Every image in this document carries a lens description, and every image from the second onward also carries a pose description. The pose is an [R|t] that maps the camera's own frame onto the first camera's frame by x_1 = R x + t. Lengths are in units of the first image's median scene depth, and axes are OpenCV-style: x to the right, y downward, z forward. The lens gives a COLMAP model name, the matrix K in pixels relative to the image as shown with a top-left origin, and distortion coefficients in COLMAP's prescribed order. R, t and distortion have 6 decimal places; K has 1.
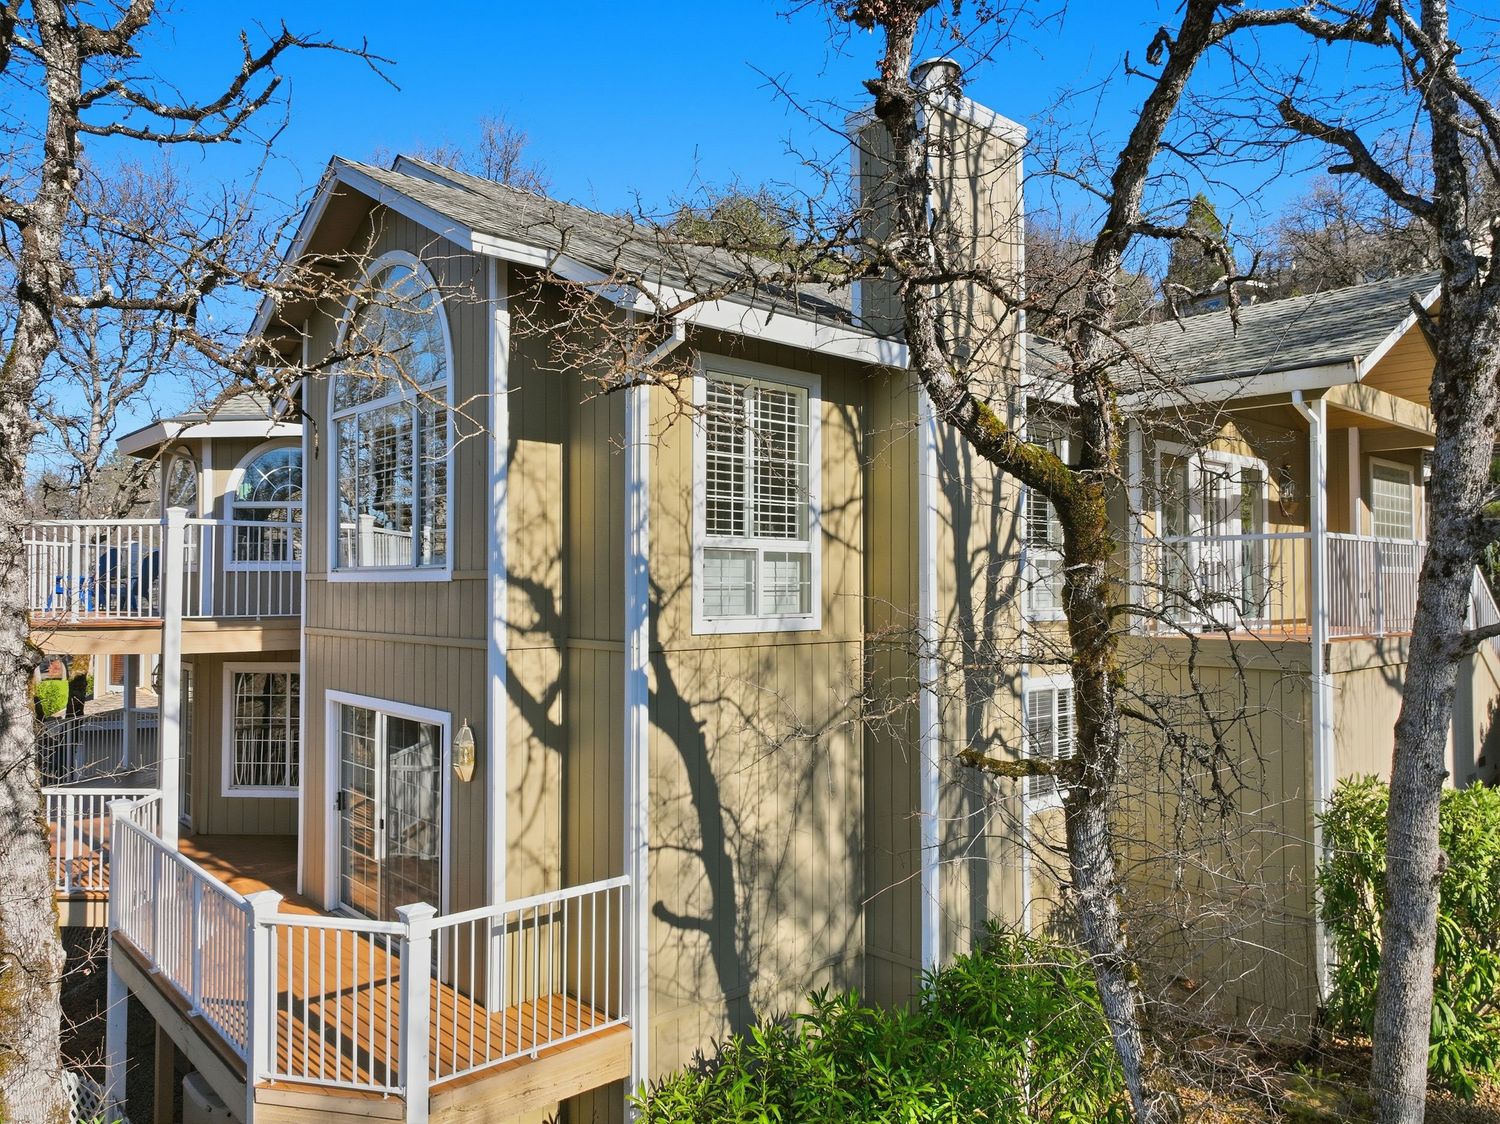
lens RADIAL K [[1064.8, 0, 752.0], [0, 1064.8, 558.9], [0, 0, 1]] dist [-0.000122, 0.015502]
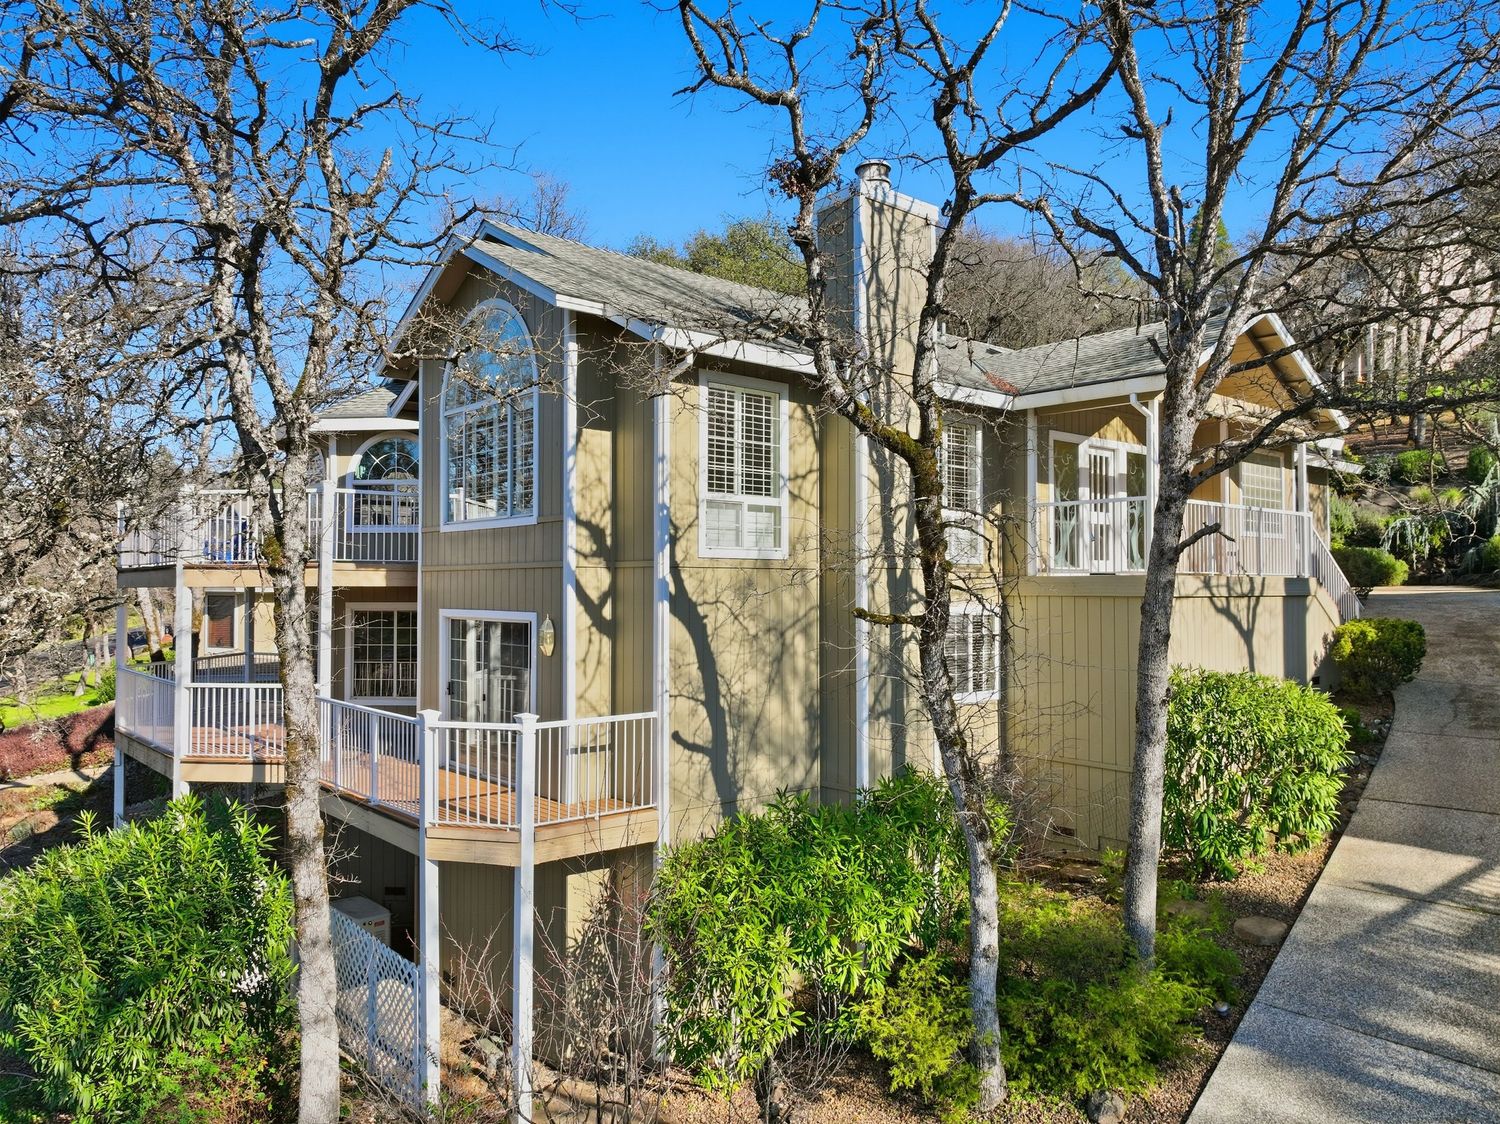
lens RADIAL K [[1064.8, 0, 748.2], [0, 1064.8, 559.0], [0, 0, 1]] dist [-0.000122, 0.015502]
pose [[0.999735, 0.000678, -0.023024, 0.048919], [-0.000702, 0.999999, -0.001050, 0.074231], [0.023023, 0.001065, 0.999734, -0.499894]]
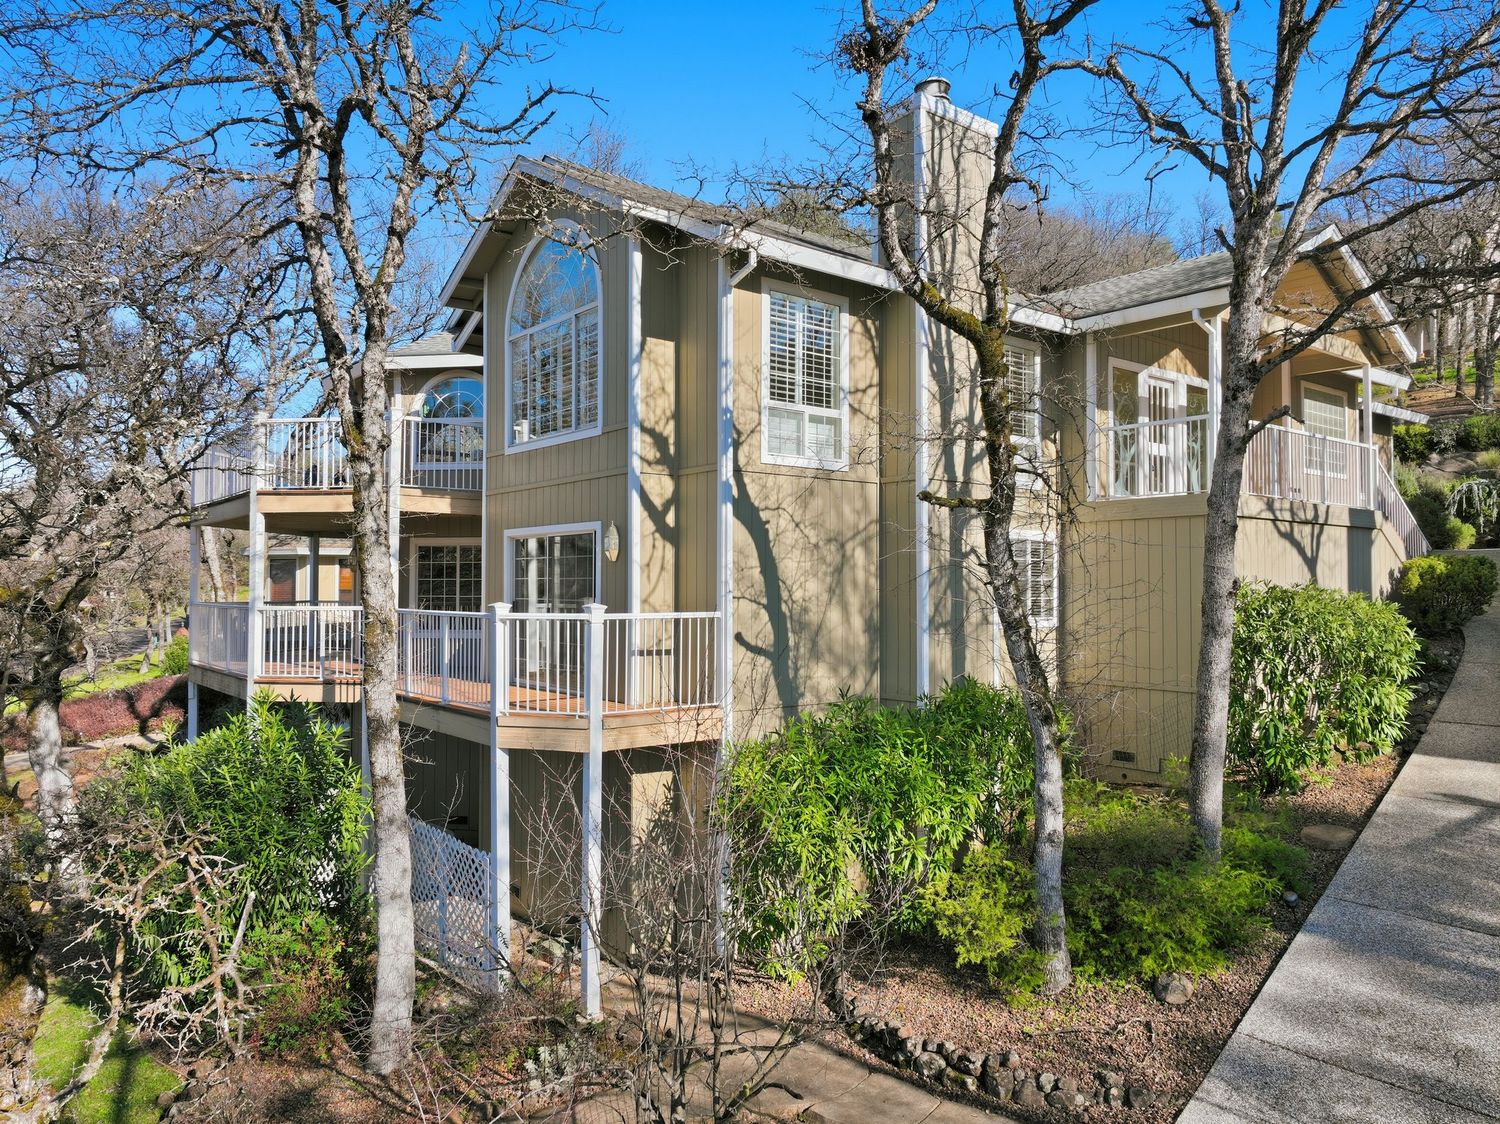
lens RADIAL K [[1064.8, 0, 747.1], [0, 1064.8, 558.0], [0, 0, 1]] dist [-0.000122, 0.015502]
pose [[0.997936, 0.001518, -0.064200, 0.022473], [-0.001738, 0.999993, -0.003380, 0.211121], [0.064195, 0.003484, 0.997931, -0.518313]]
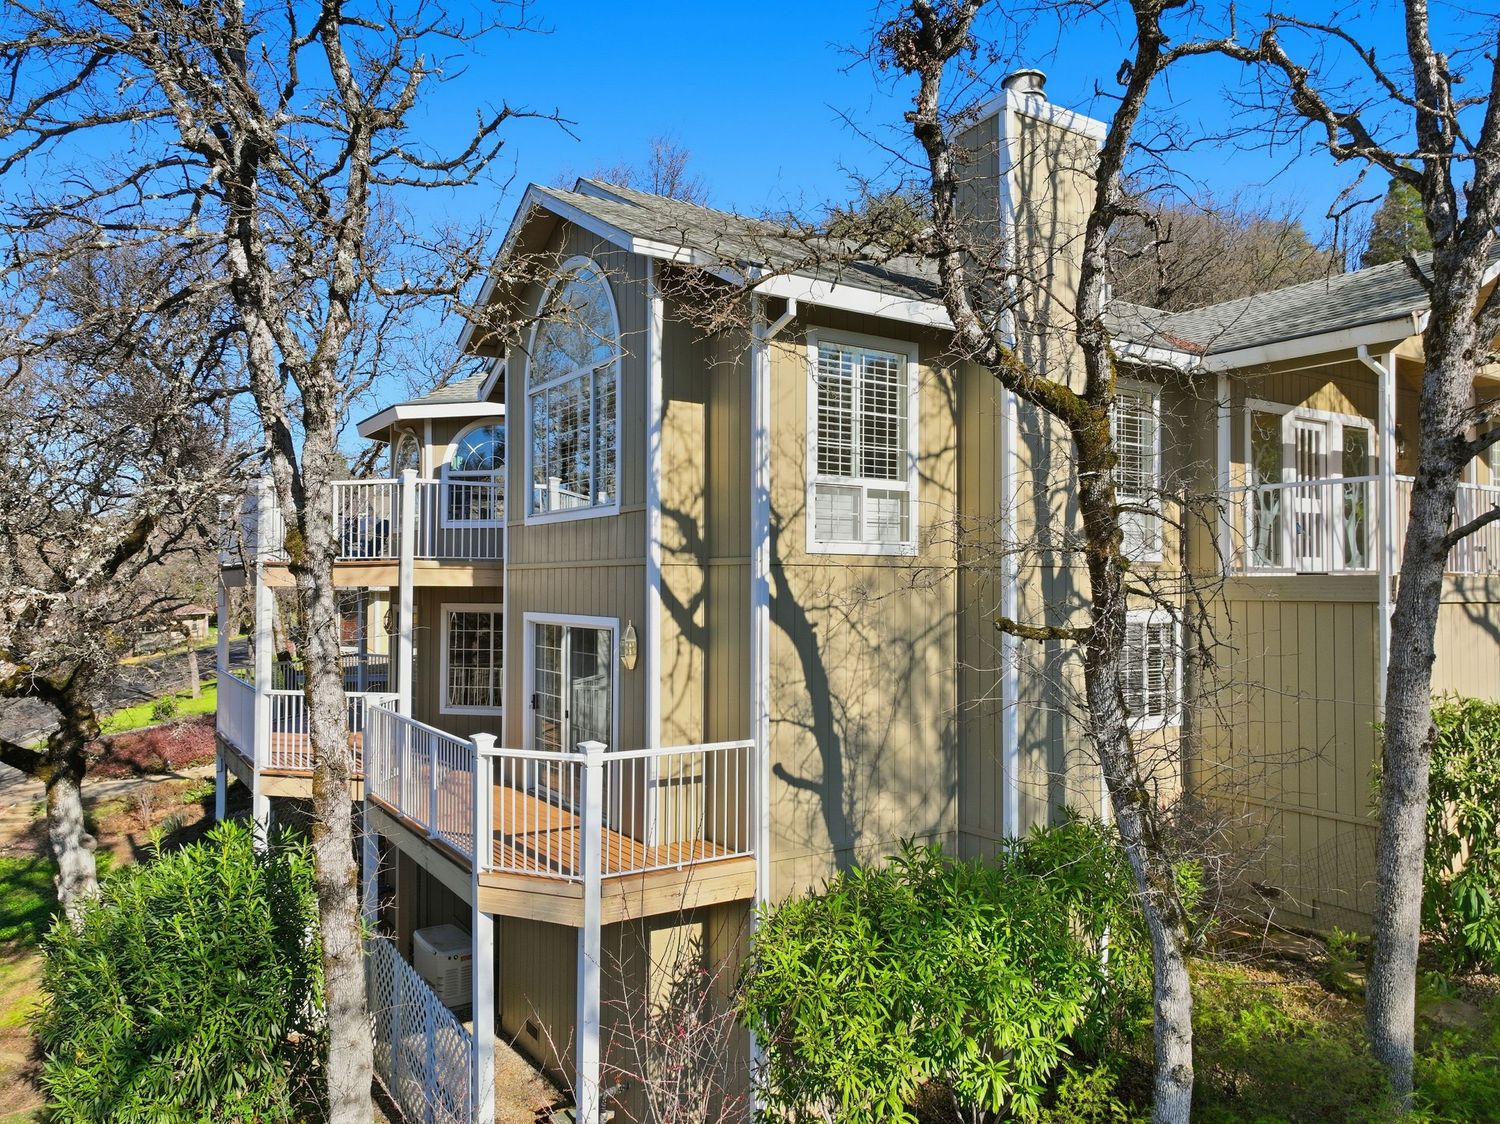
lens RADIAL K [[1064.8, 0, 747.8], [0, 1064.8, 558.9], [0, 0, 1]] dist [-0.000122, 0.015502]
pose [[0.986668, -0.000004, -0.162745, 0.078688], [0.000025, 1.000000, 0.000128, 0.077187], [0.162745, -0.000130, 0.986668, -0.236558]]
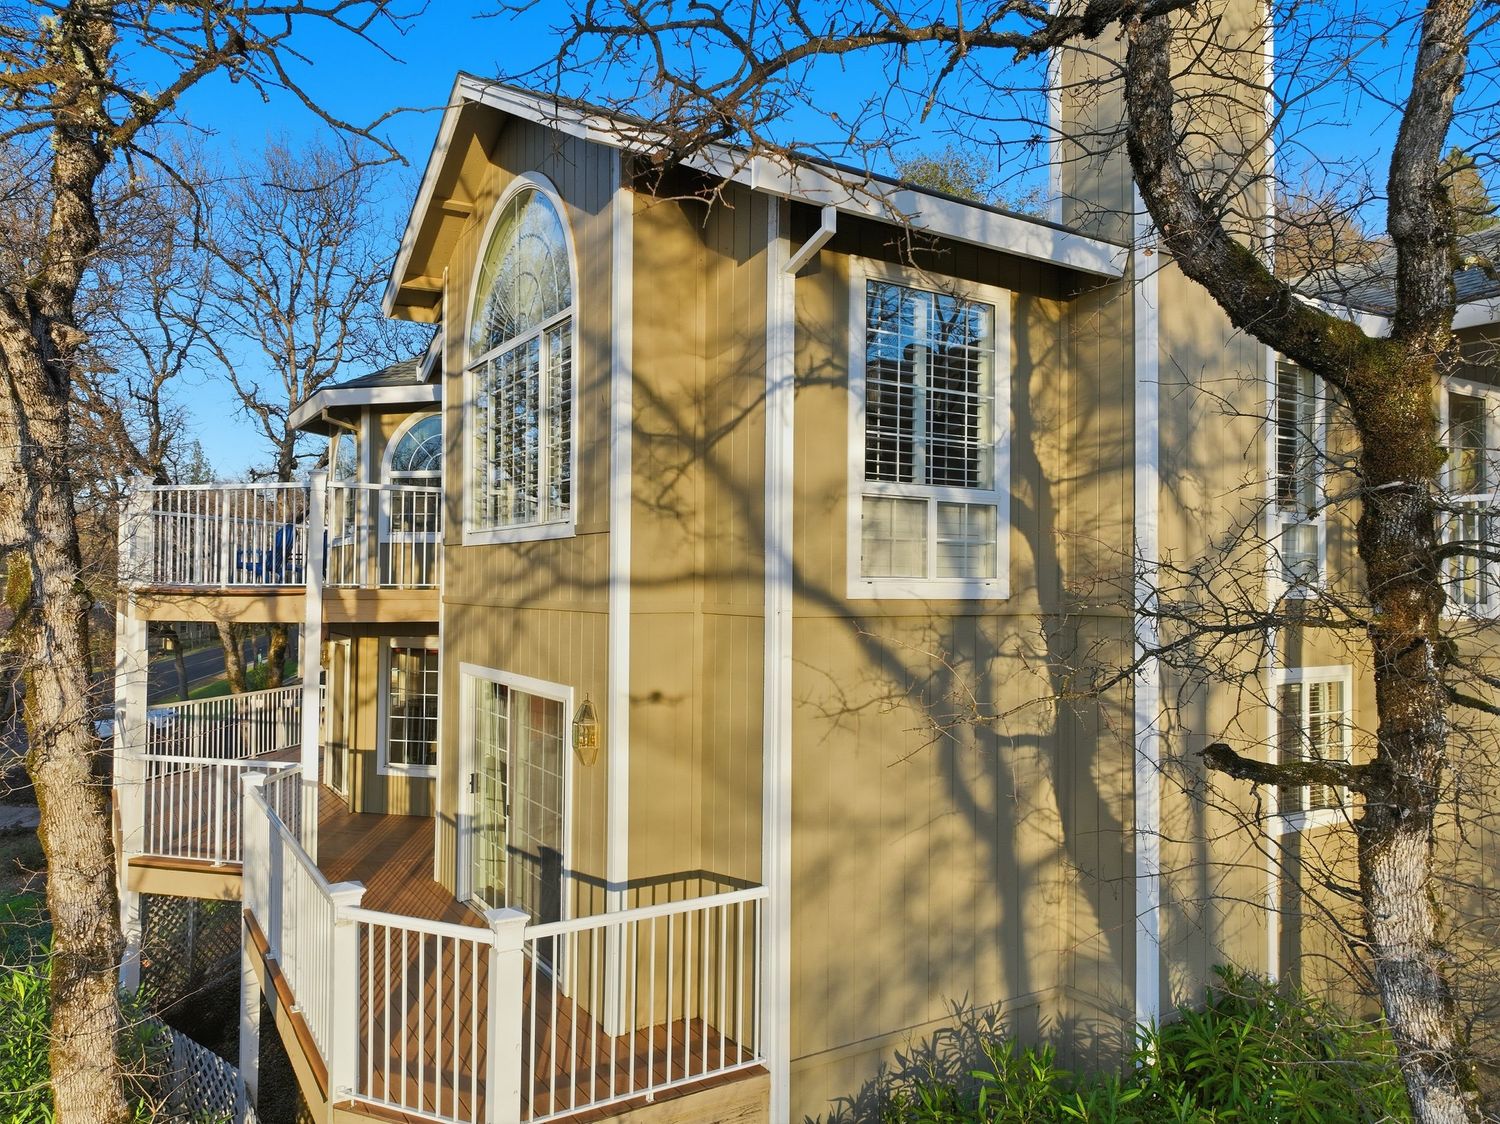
lens RADIAL K [[1064.8, 0, 750.3], [0, 1064.8, 560.0], [0, 0, 1]] dist [-0.000122, 0.015502]
pose [[0.983897, 0.004256, -0.178684, 0.017072], [-0.004021, 0.999991, 0.001680, 0.039681], [0.178690, -0.000935, 0.983905, 0.174262]]
